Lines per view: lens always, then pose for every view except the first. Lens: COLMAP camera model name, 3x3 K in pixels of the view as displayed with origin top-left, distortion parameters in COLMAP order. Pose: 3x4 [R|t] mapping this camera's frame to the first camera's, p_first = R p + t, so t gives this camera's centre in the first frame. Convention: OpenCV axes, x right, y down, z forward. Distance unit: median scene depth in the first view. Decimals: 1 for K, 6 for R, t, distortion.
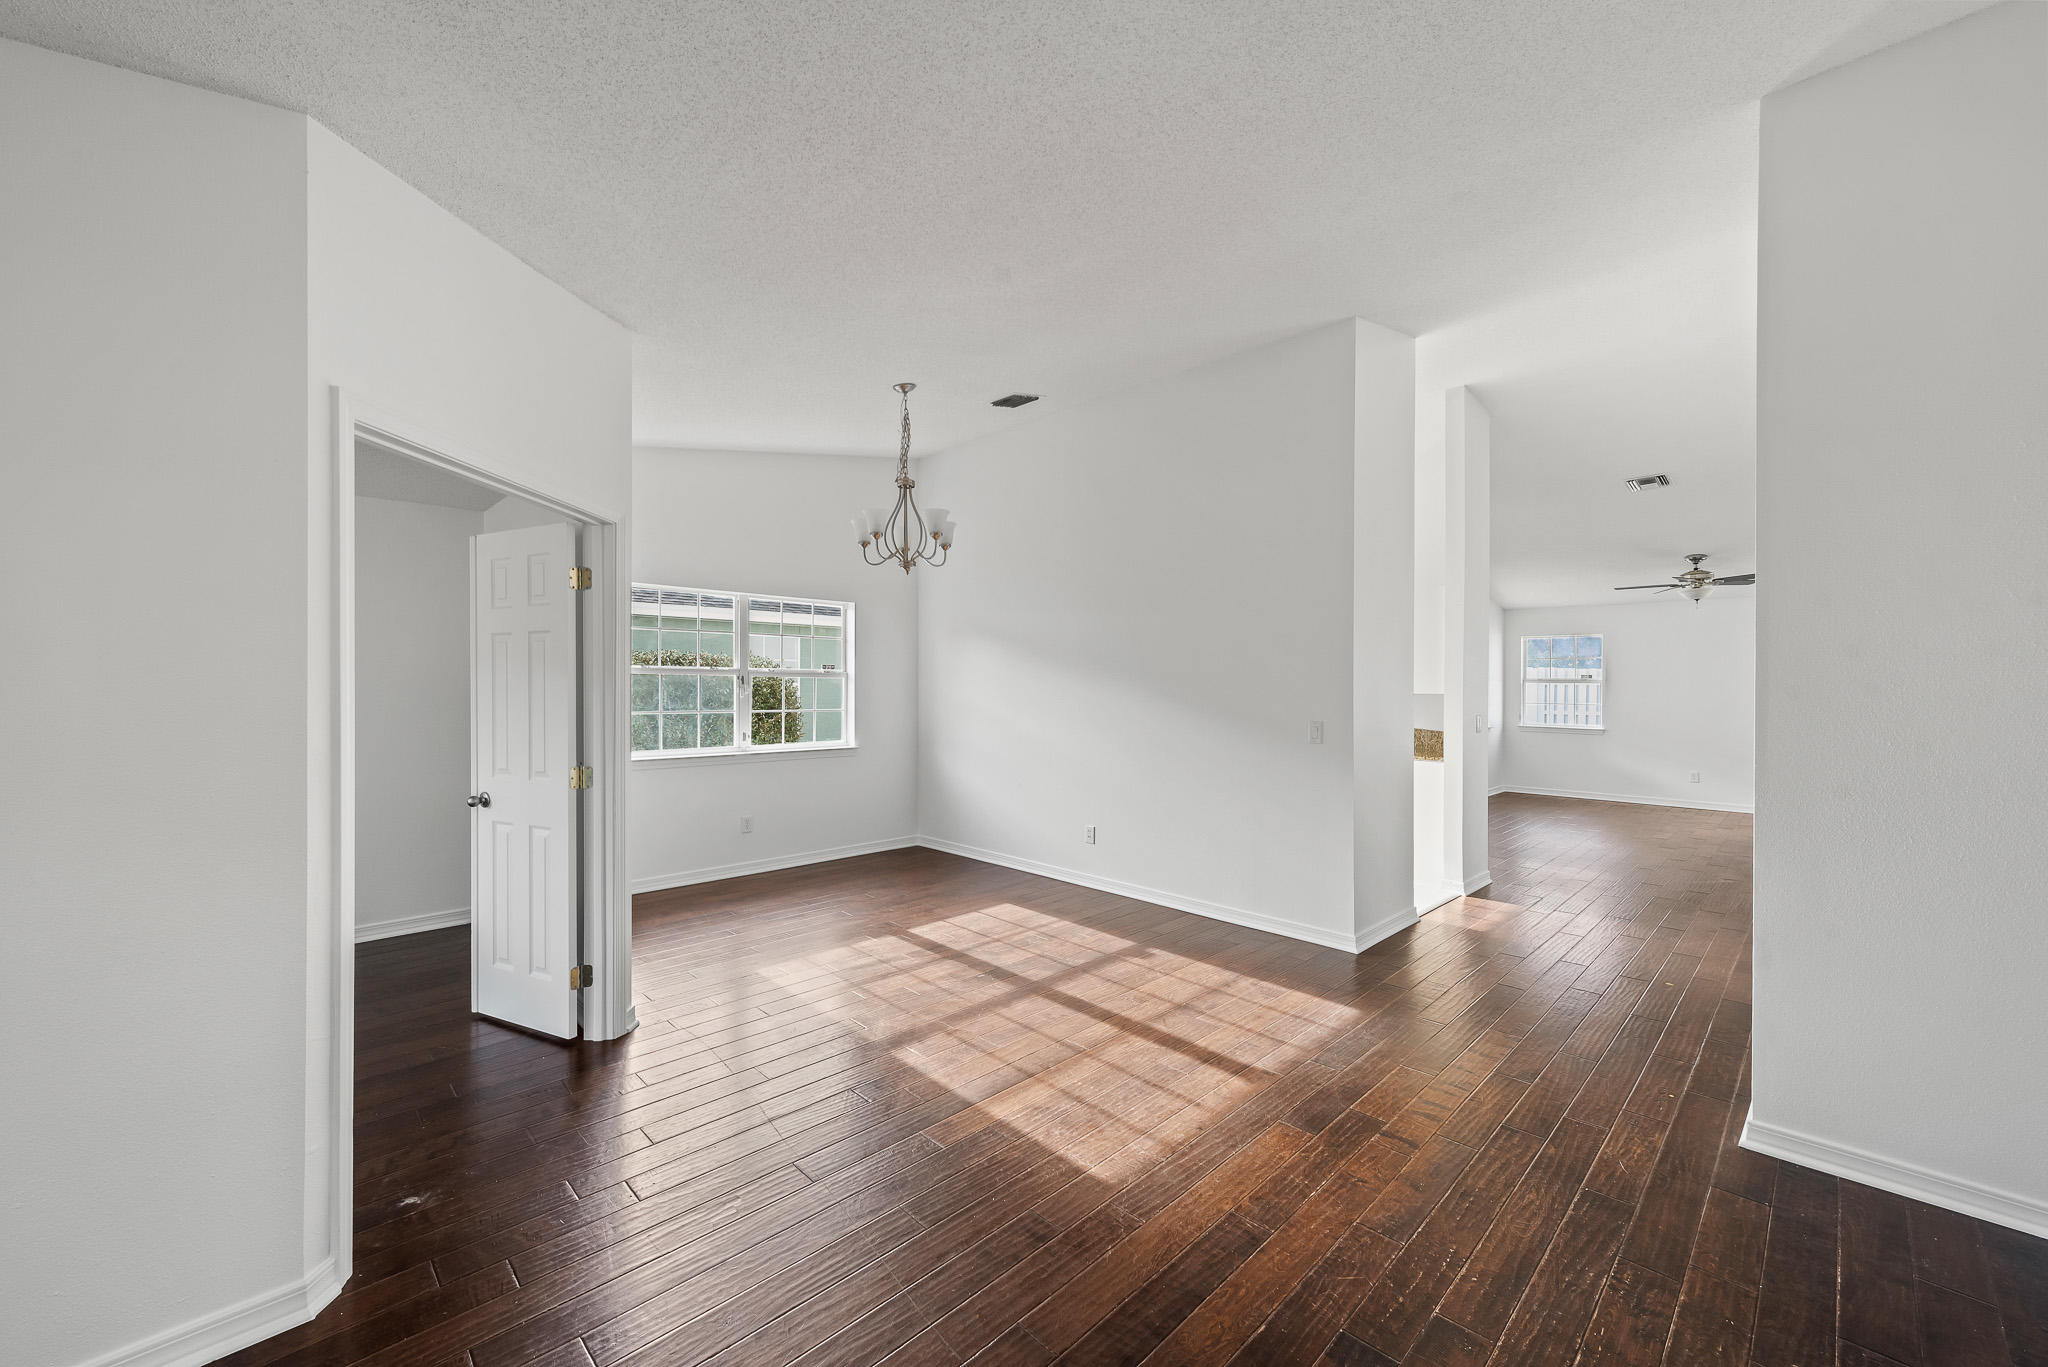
lens RADIAL K [[809.7, 0, 981.8], [0, 809.7, 690.8], [0, 0, 1]] dist [0.003683, -0.000779]
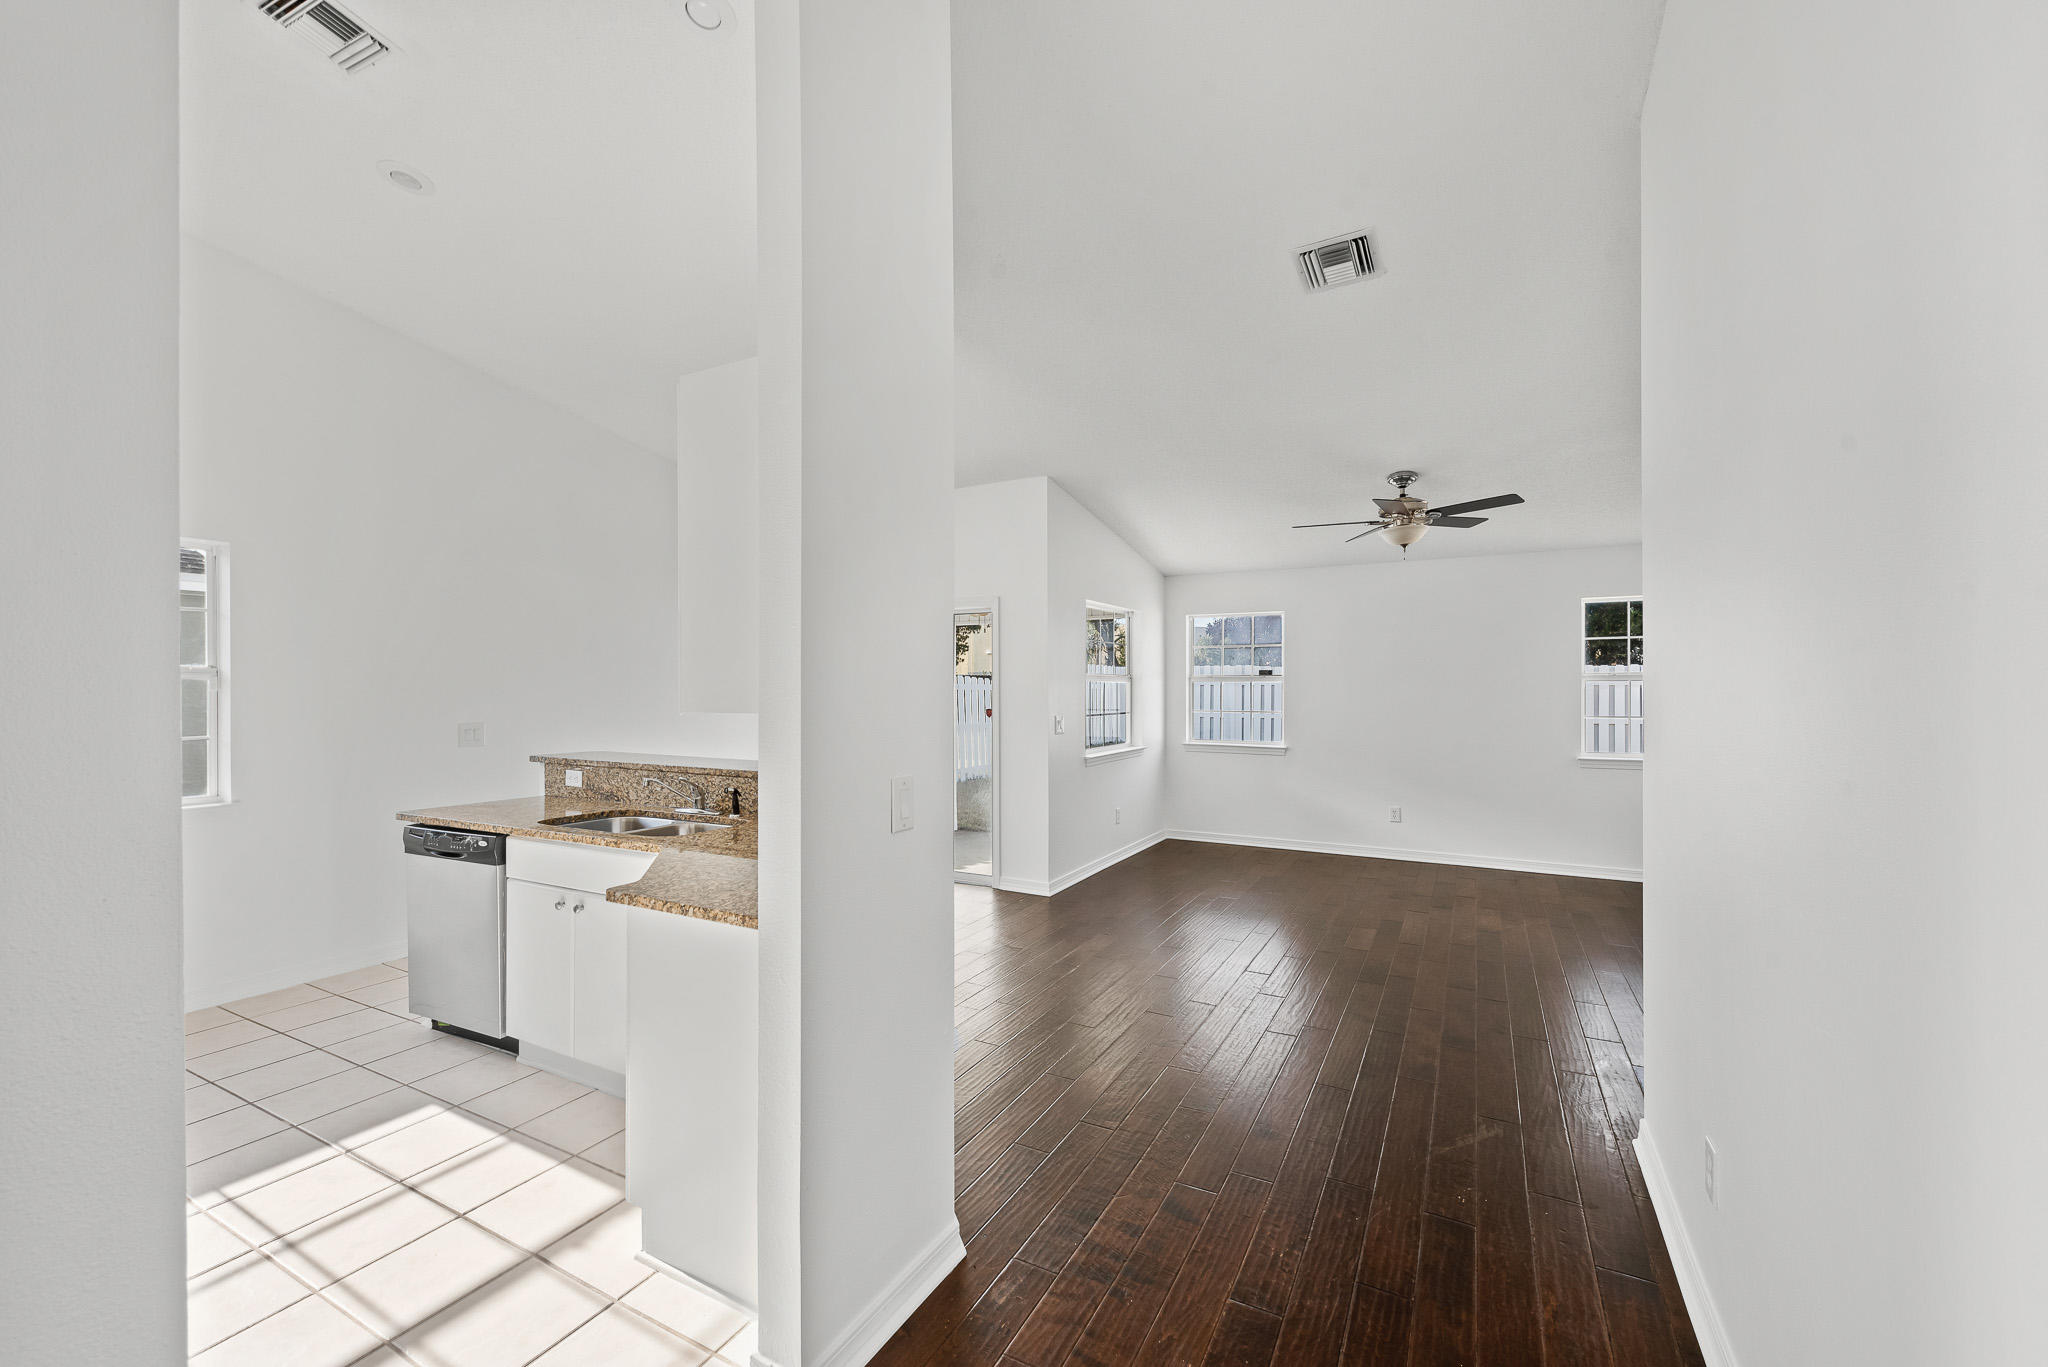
lens RADIAL K [[879.4, 0, 961.6], [0, 879.4, 690.5], [0, 0, 1]] dist [0.009821, -0.005682]
pose [[0.960544, -0.006070, 0.278063, 0.276574], [0.006243, 0.999980, 0.000261, -0.004003], [-0.278060, 0.001485, 0.960563, 0.335392]]
